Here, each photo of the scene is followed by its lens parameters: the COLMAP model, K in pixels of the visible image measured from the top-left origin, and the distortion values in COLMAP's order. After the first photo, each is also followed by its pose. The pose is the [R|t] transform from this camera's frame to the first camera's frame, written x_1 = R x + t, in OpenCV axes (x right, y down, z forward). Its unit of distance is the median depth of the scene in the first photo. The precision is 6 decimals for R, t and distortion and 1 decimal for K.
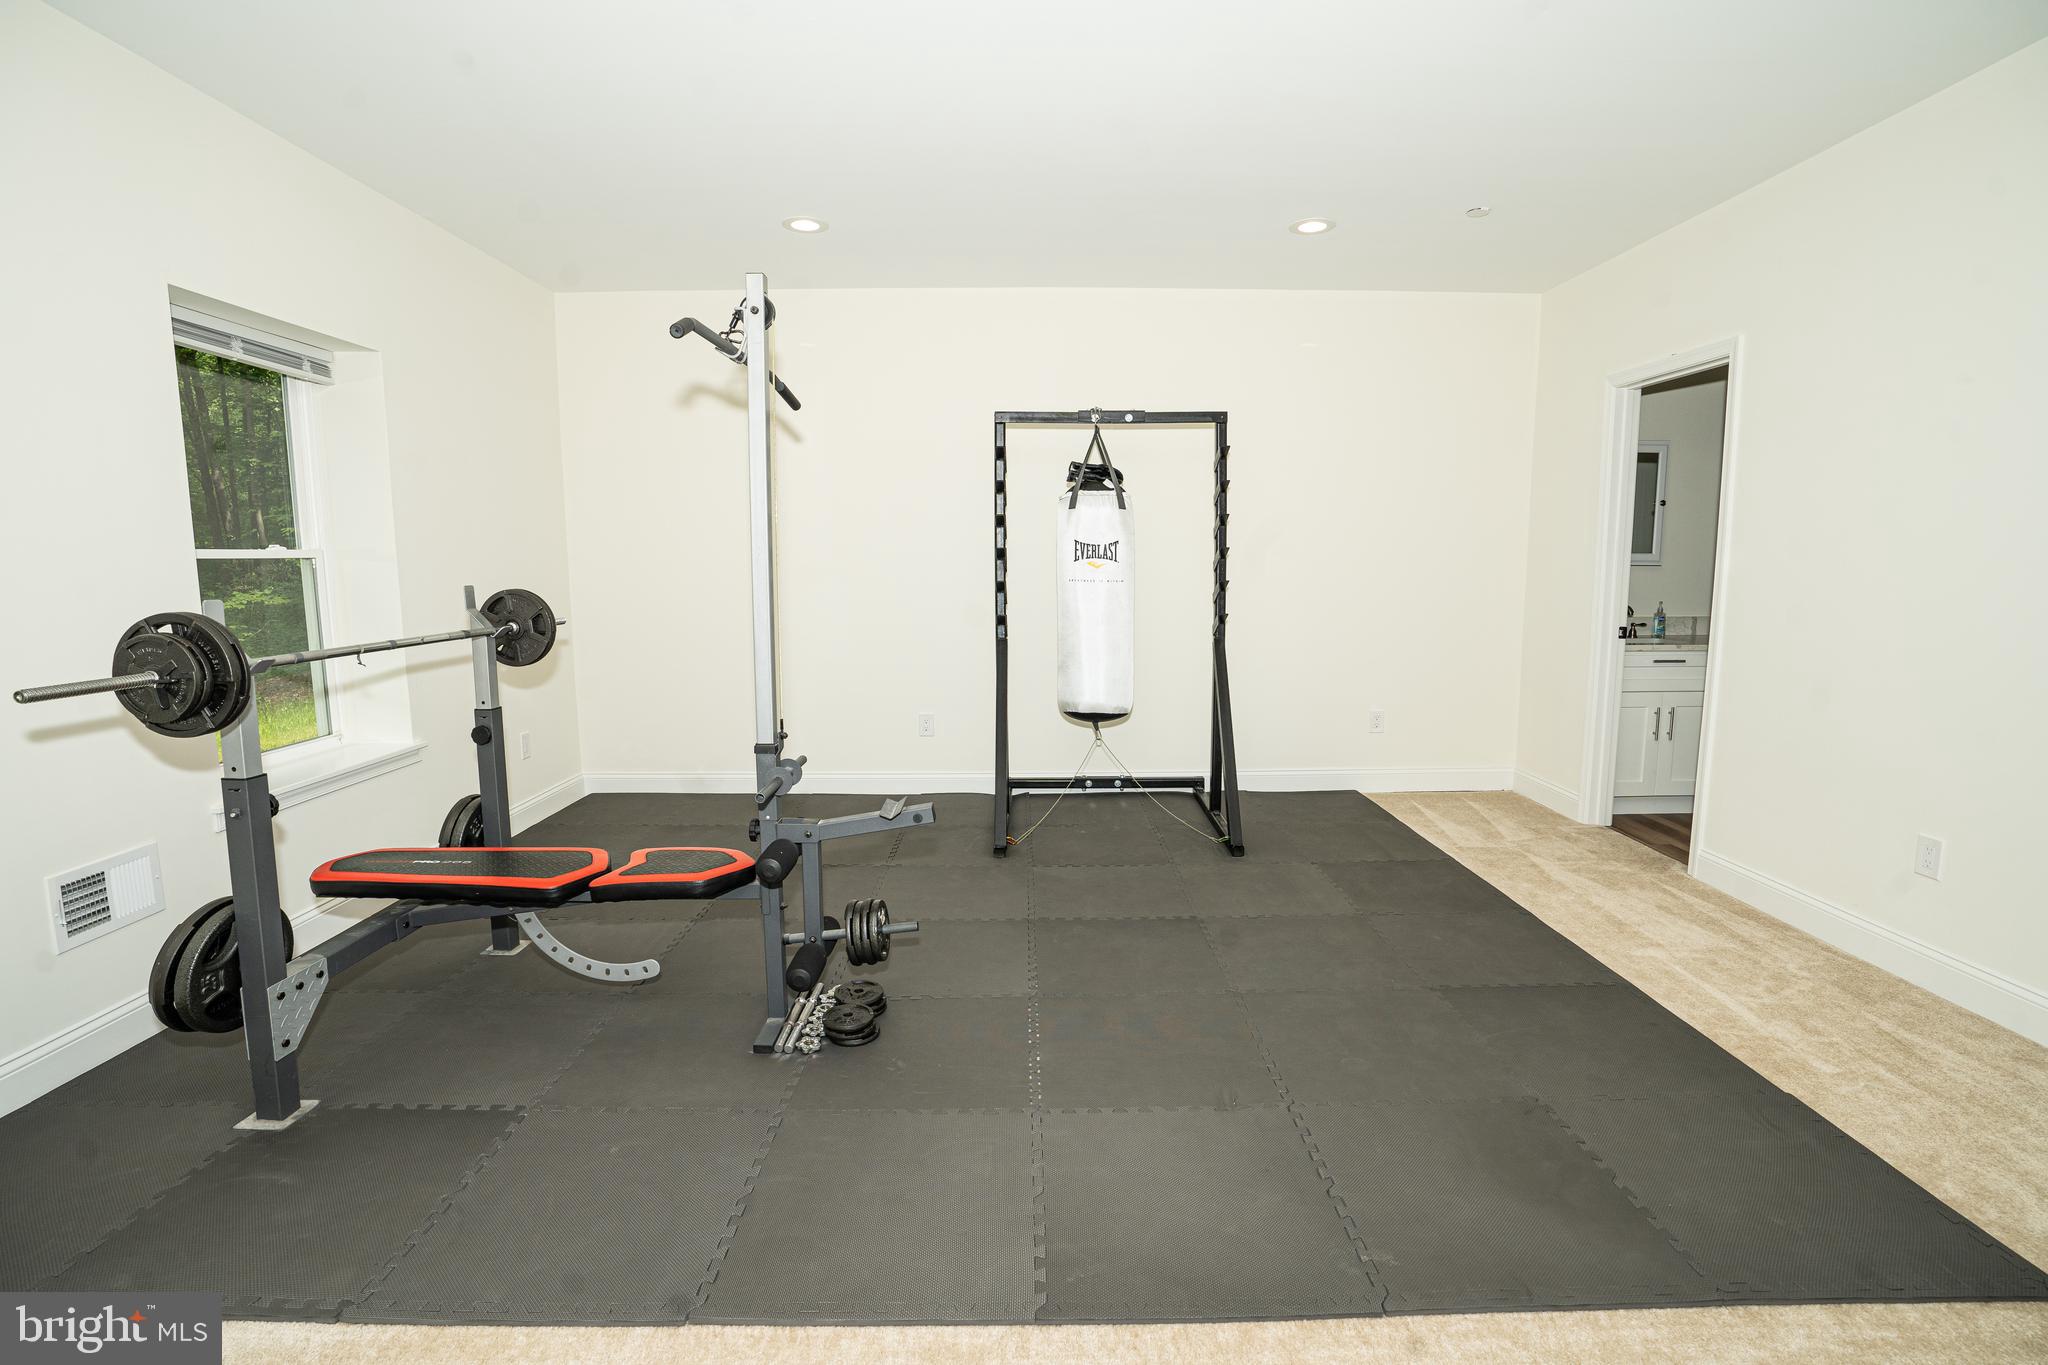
lens RADIAL K [[946.1, 0, 1032.2], [0, 946.1, 676.4], [0, 0, 1]] dist [-0.072092, 0.025935]
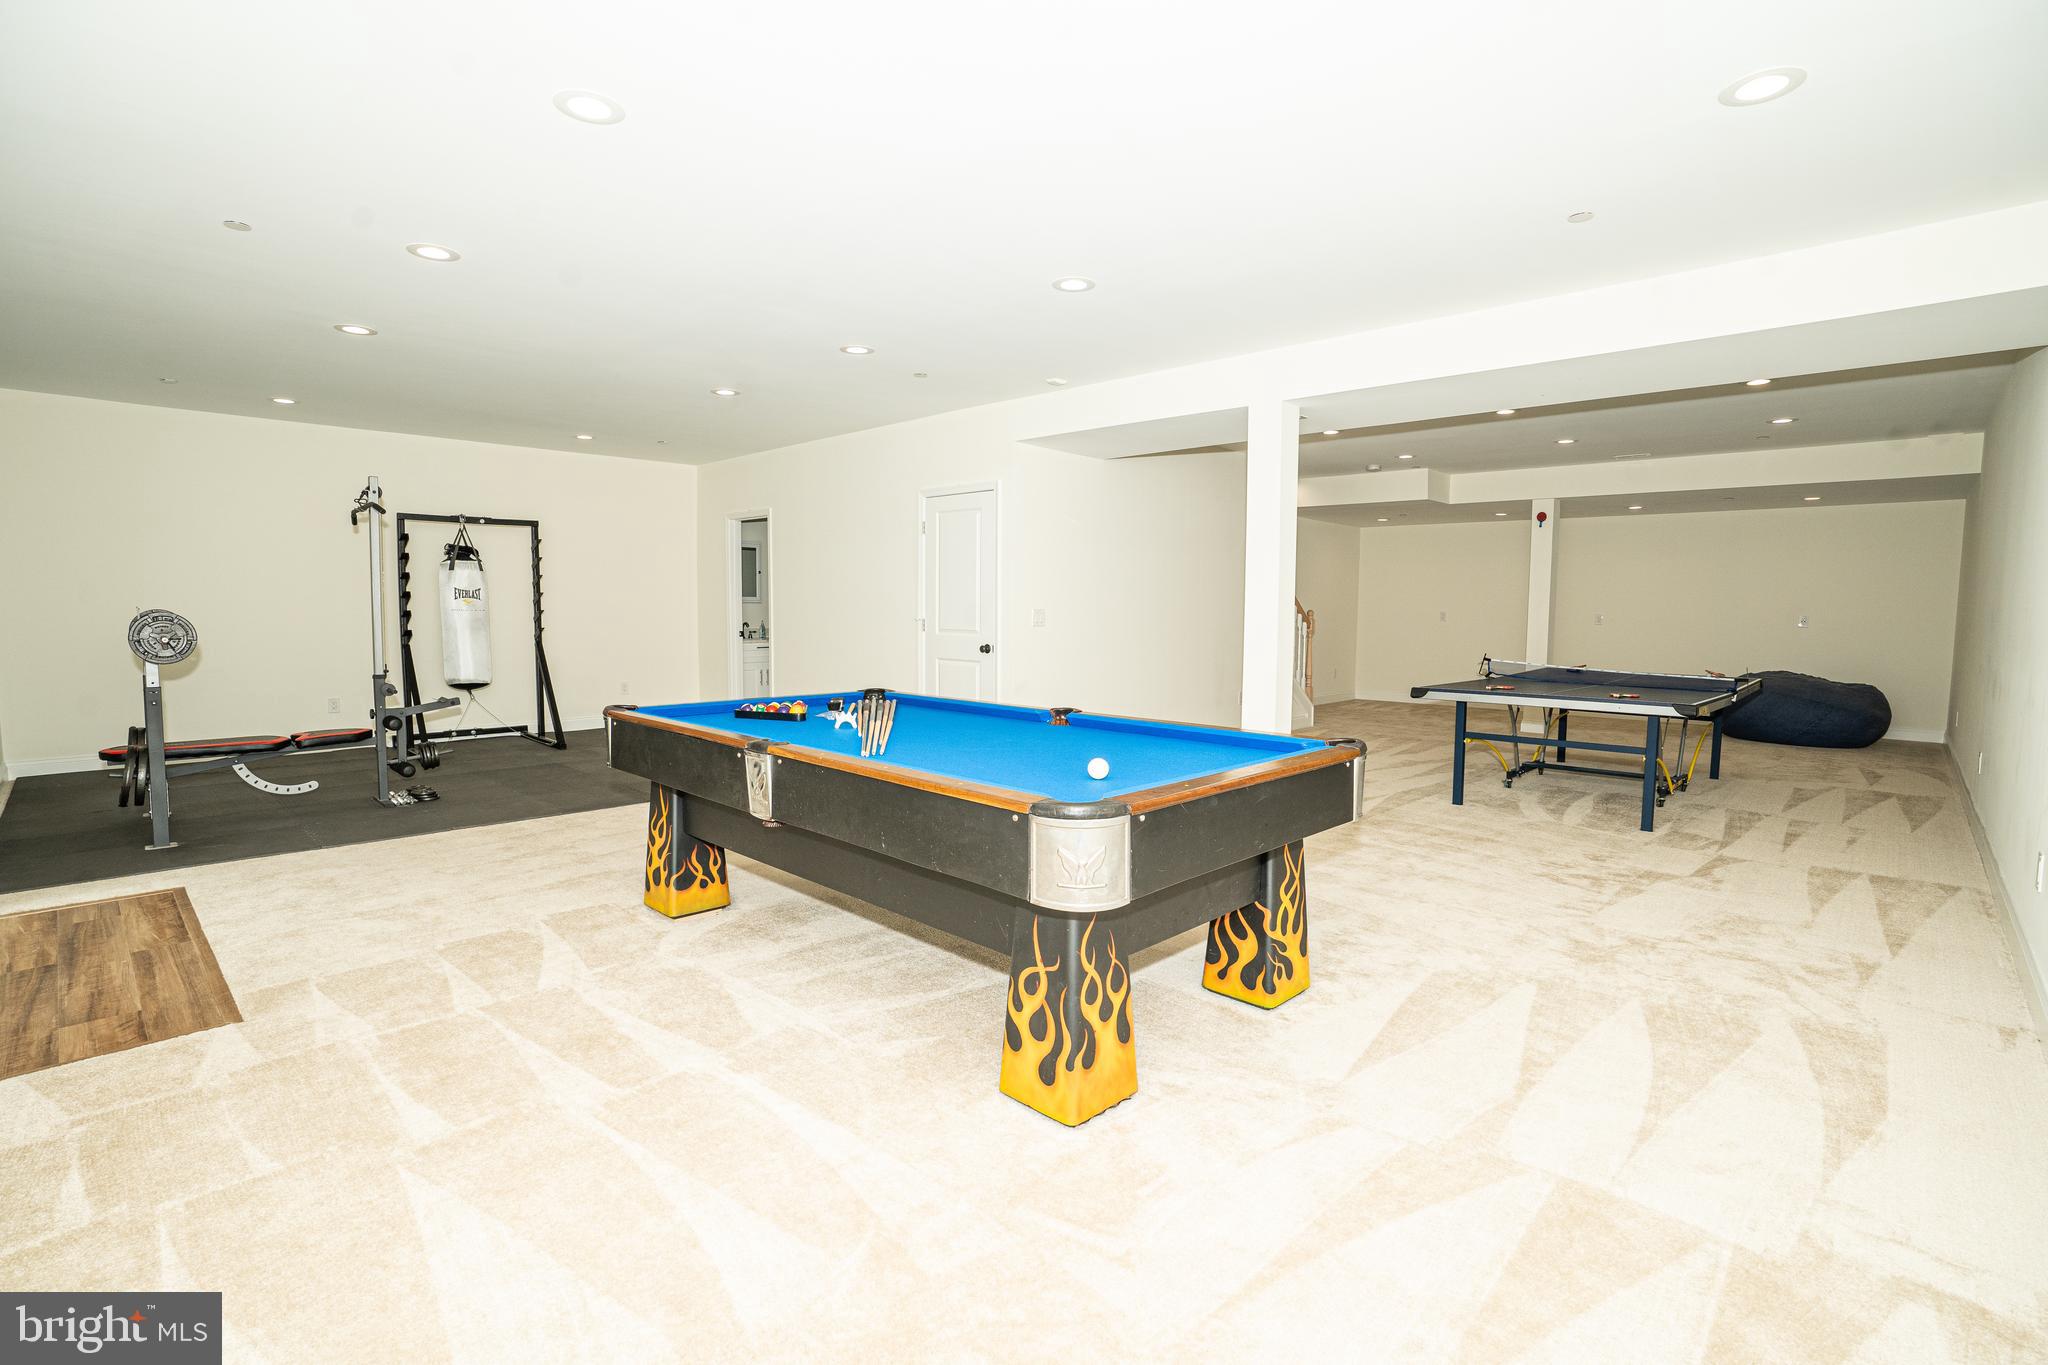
lens RADIAL K [[946.1, 0, 1032.2], [0, 946.1, 676.4], [0, 0, 1]] dist [-0.072092, 0.025935]
pose [[0.700598, -0.045226, 0.712121, -0.436199], [0.077950, 0.996867, -0.013379, 0.131673], [-0.709285, 0.064883, 0.701929, -0.988915]]
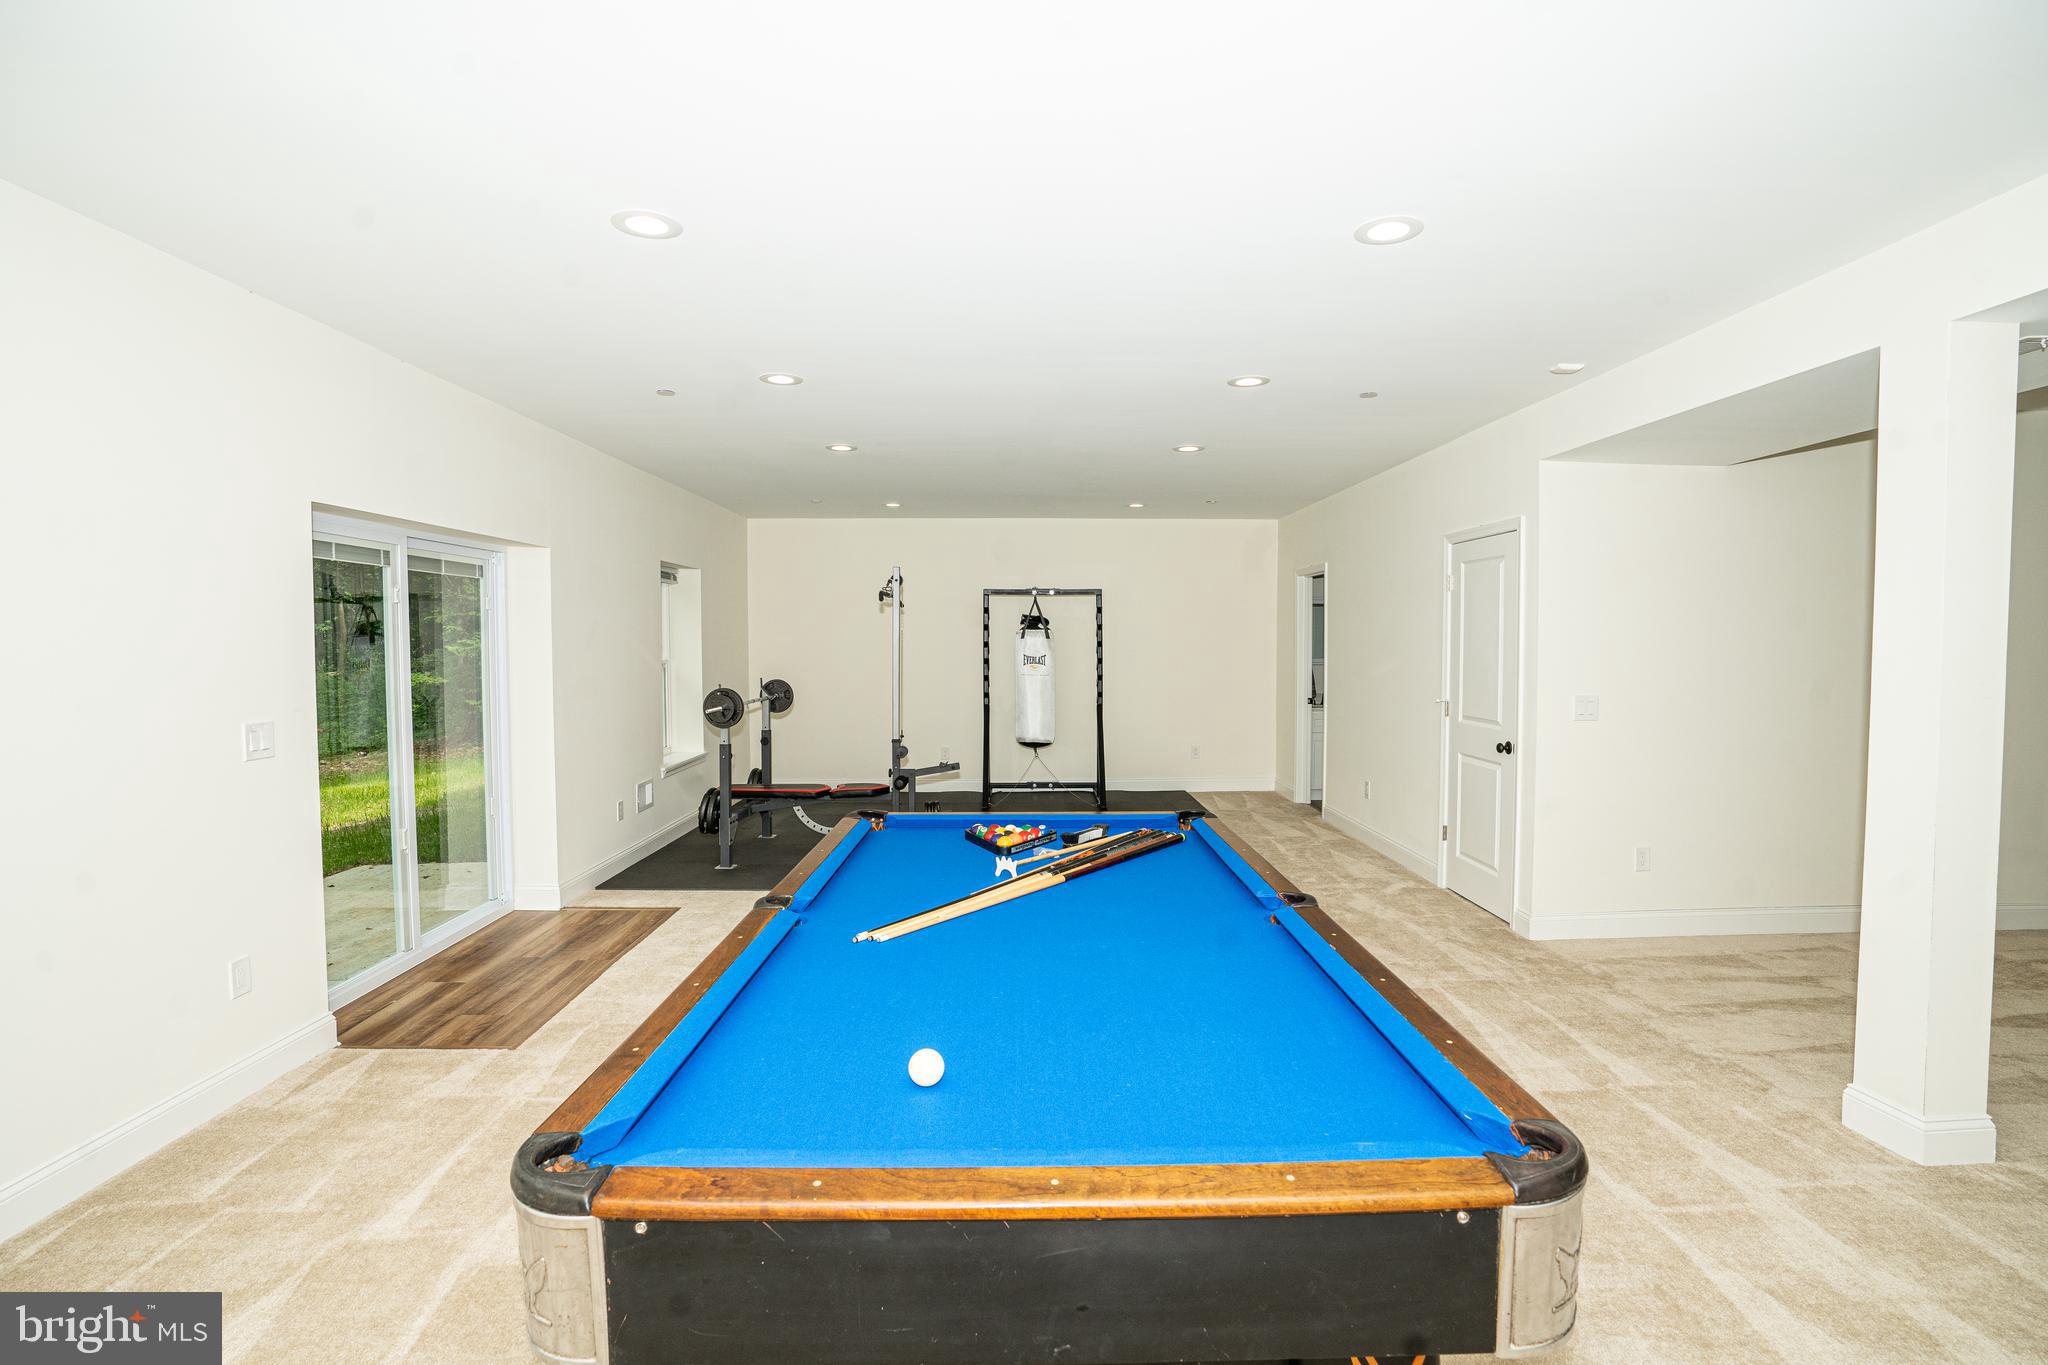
lens RADIAL K [[946.1, 0, 1032.2], [0, 946.1, 676.4], [0, 0, 1]] dist [-0.072092, 0.025935]
pose [[0.999925, 0.001788, 0.012098, 0.038211], [-0.000730, 0.996219, -0.086876, 0.072276], [-0.012208, 0.086861, 0.996146, -0.952712]]
